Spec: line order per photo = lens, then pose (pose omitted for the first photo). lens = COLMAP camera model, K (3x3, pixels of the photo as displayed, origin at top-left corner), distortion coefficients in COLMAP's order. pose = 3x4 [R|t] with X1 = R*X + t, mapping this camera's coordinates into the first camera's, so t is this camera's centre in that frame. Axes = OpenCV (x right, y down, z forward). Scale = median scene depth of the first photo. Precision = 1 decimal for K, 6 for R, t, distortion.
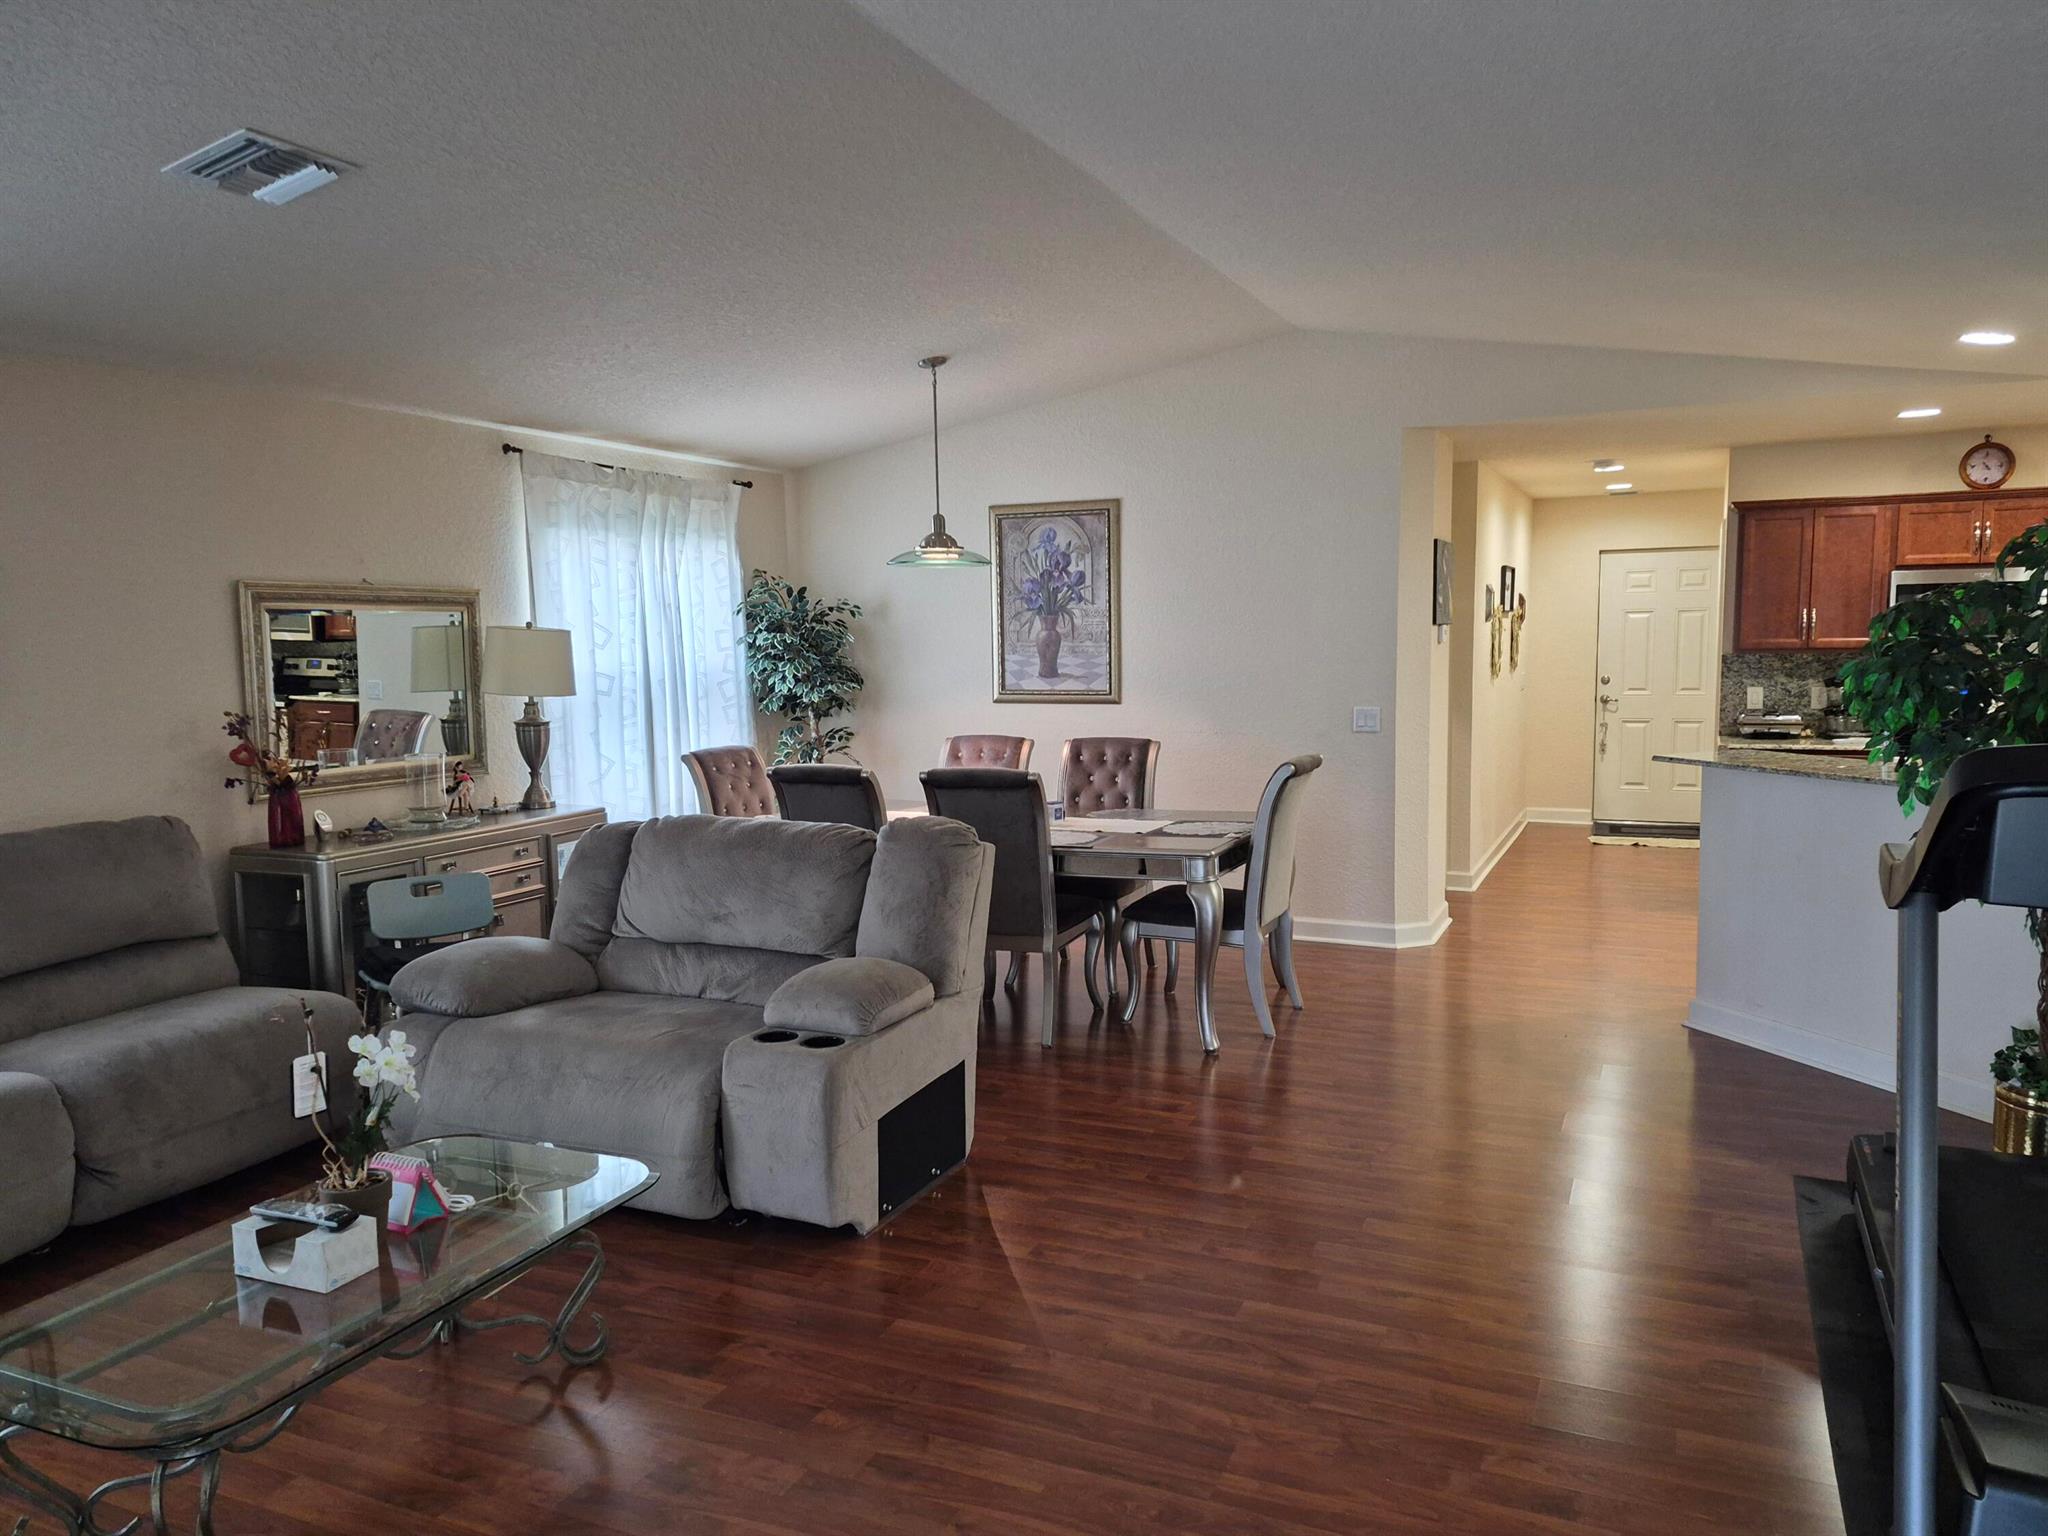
lens RADIAL K [[1417.1, 0, 1040.1], [0, 1417.1, 789.9], [0, 0, 1]] dist [0.117875, -0.141024]
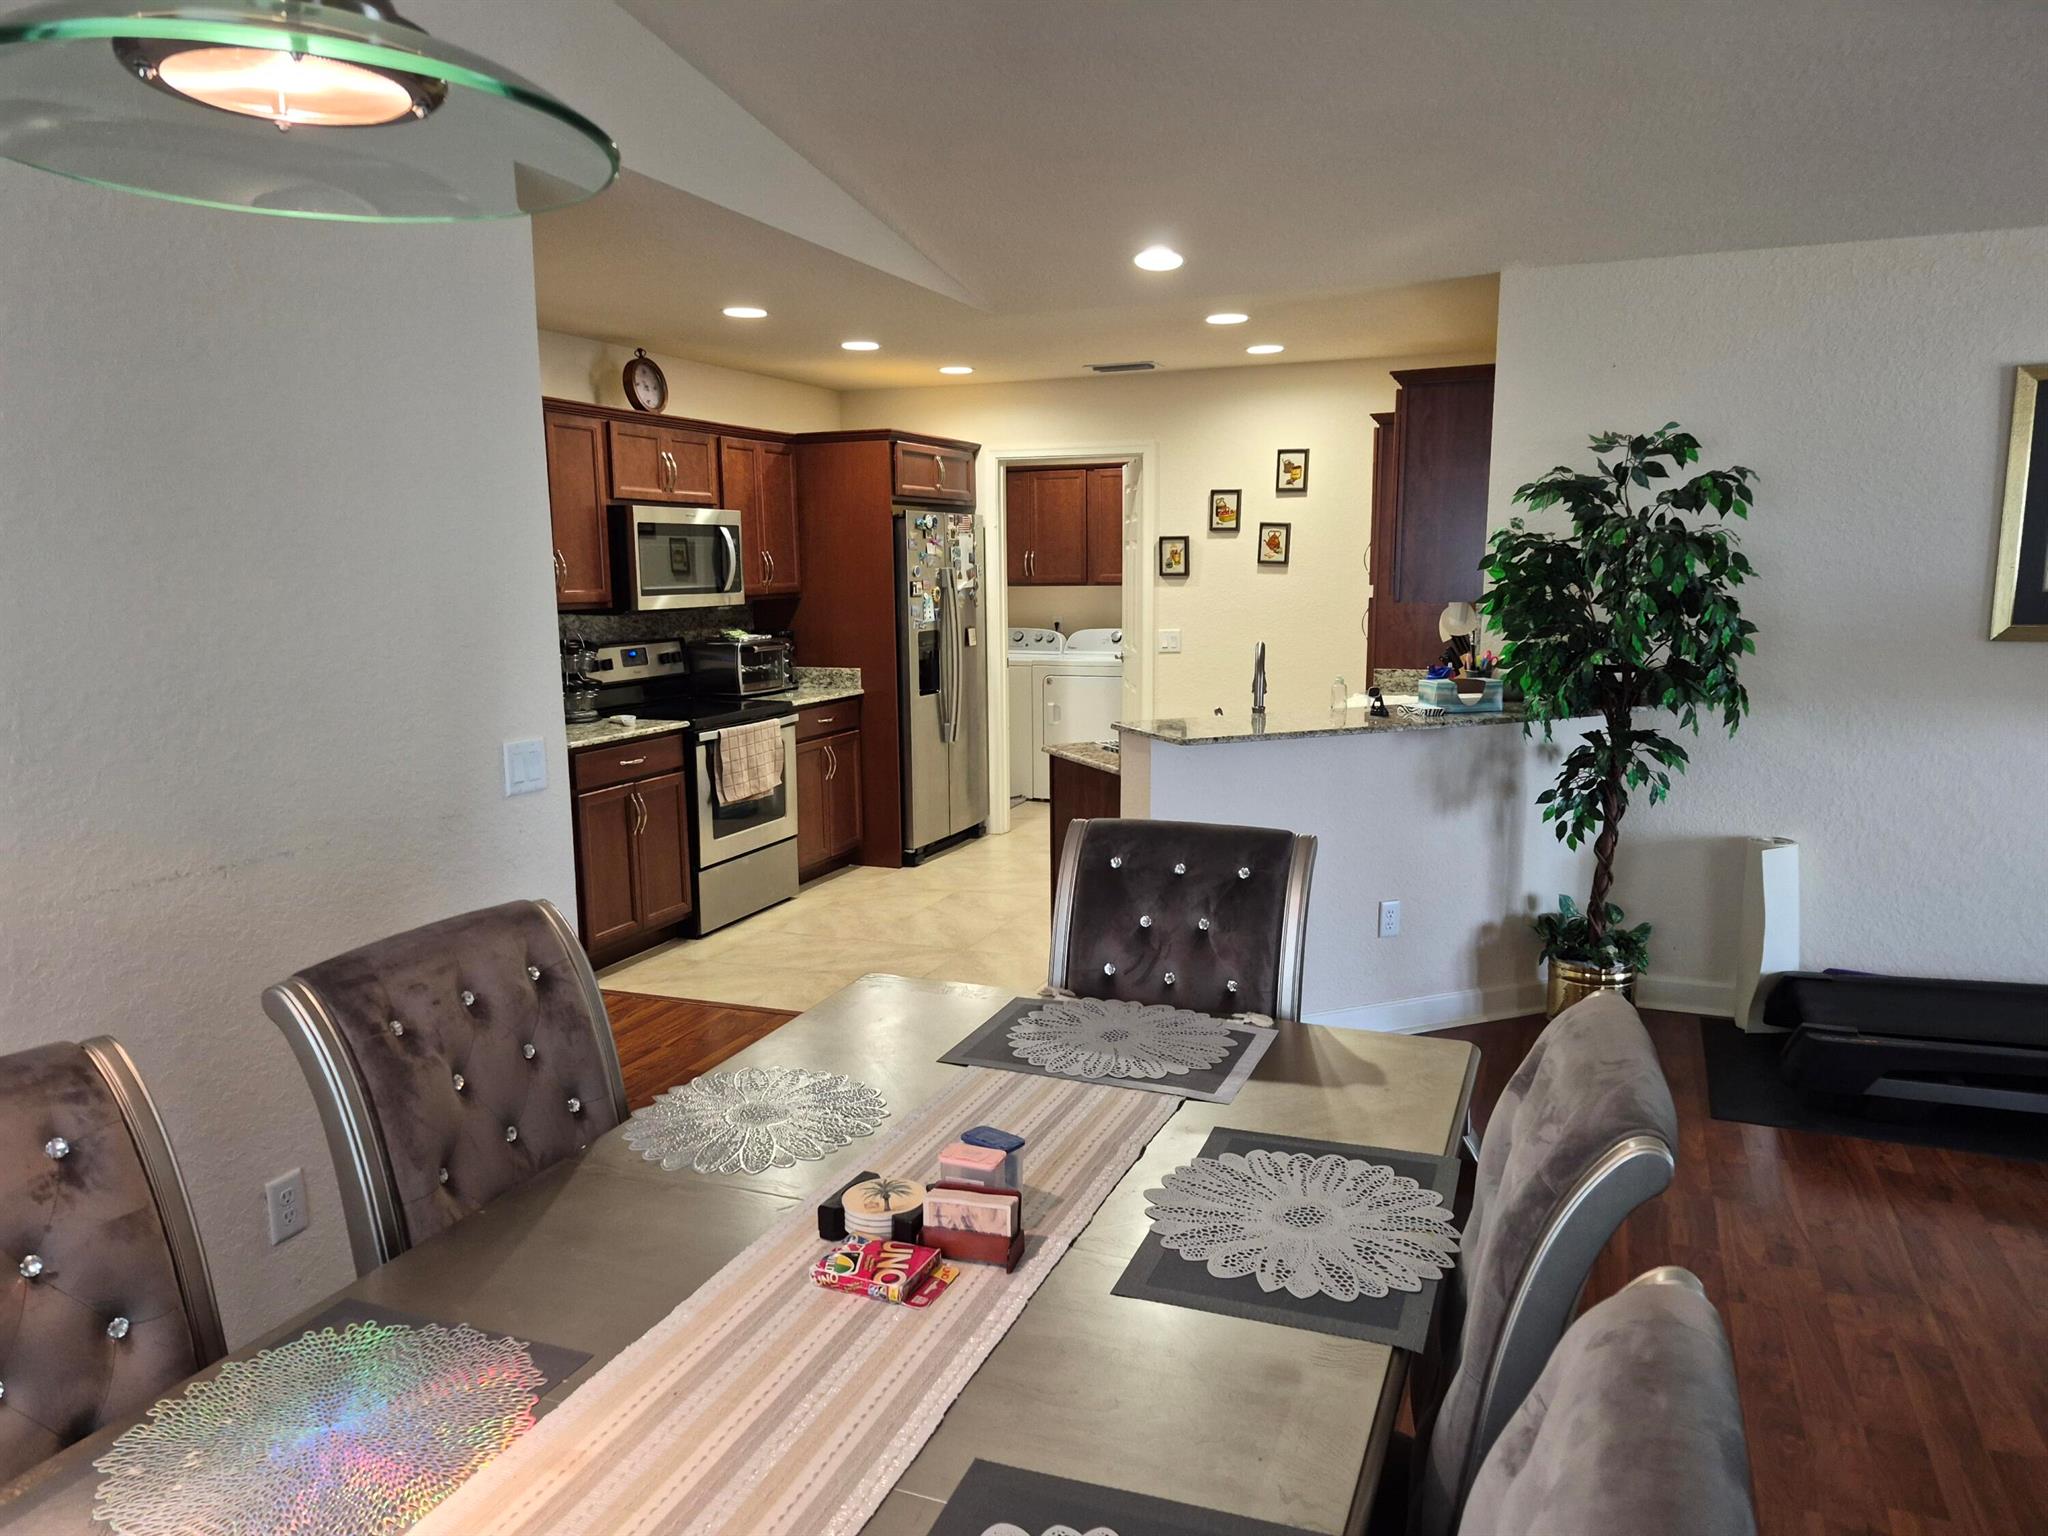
lens RADIAL K [[1417.1, 0, 1040.1], [0, 1417.1, 789.9], [0, 0, 1]] dist [0.117875, -0.141024]
pose [[-0.042349, -0.143175, 0.988791, -0.217993], [0.119966, 0.981790, 0.147299, -0.082887], [-0.991874, 0.124859, -0.024402, 0.785159]]
